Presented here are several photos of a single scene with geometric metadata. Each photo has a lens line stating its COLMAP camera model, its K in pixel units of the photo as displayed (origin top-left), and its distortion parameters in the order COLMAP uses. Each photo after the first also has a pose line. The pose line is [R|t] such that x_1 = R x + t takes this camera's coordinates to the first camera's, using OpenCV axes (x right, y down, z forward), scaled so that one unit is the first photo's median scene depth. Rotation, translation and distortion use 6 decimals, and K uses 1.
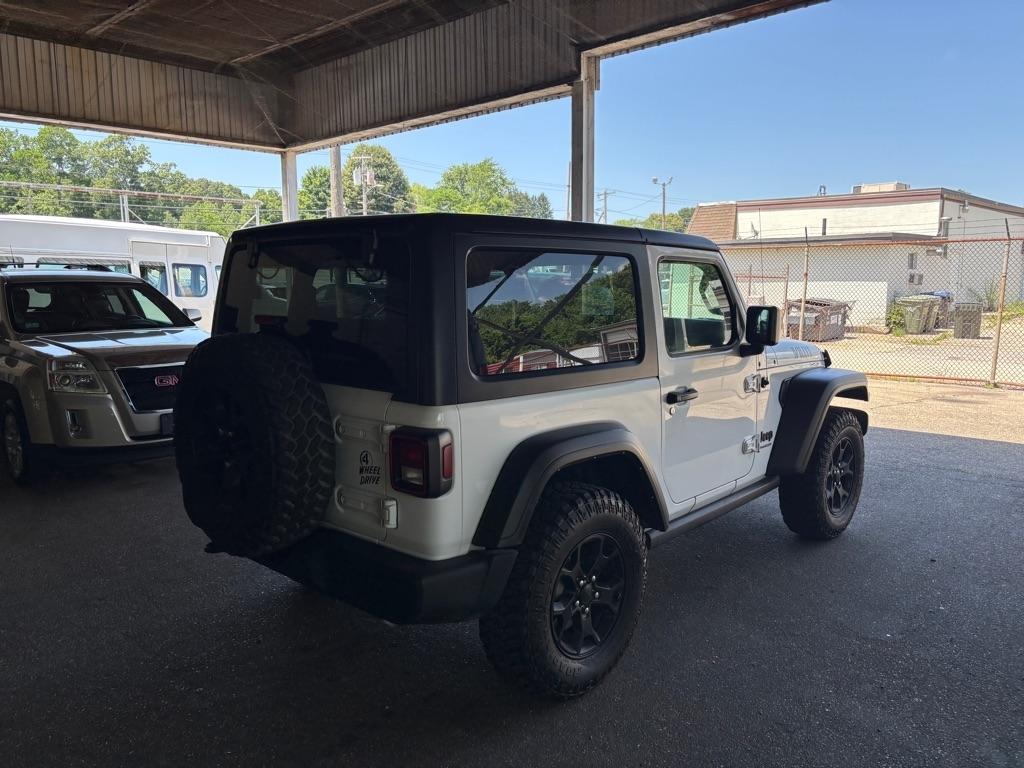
lens RADIAL K [[759.5, 0, 513.4], [0, 759.5, 377.9], [0, 0, 1]] dist [0.058031, -0.064445]
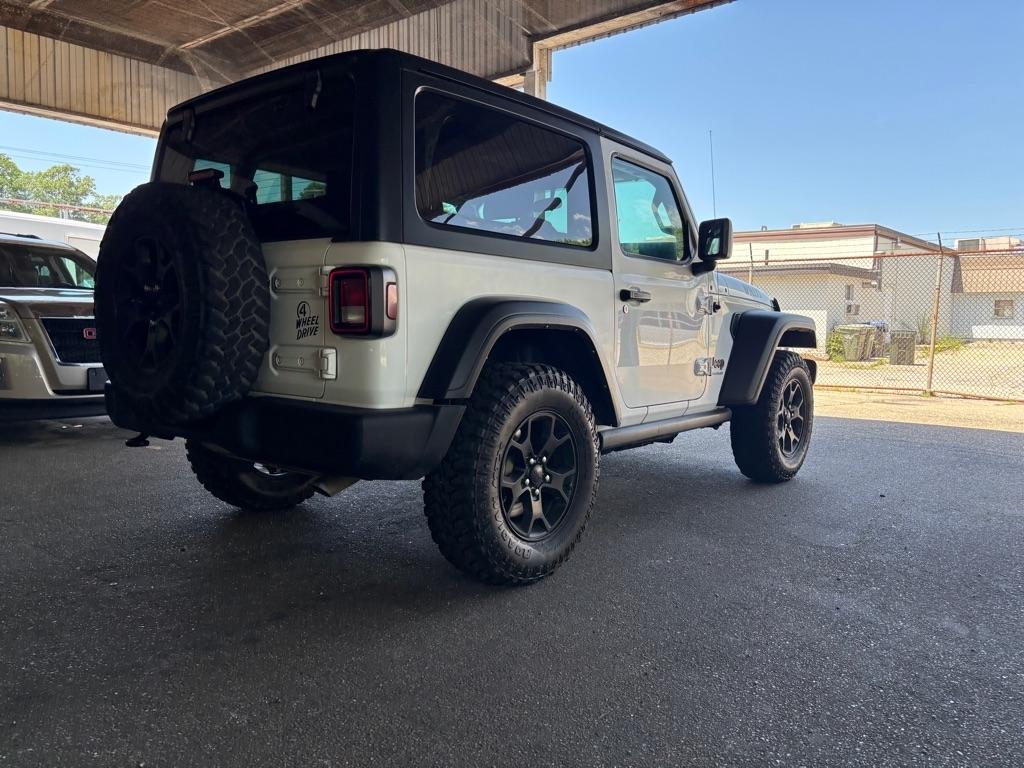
lens RADIAL K [[759.3, 0, 512.0], [0, 759.3, 384.0], [0, 0, 1]] dist [0.047835, -0.059659]
pose [[0.997885, 0.012418, 0.063812, 0.002131], [-0.008550, 0.998129, -0.060535, 0.171947], [-0.064444, 0.059861, 0.996124, 0.038577]]
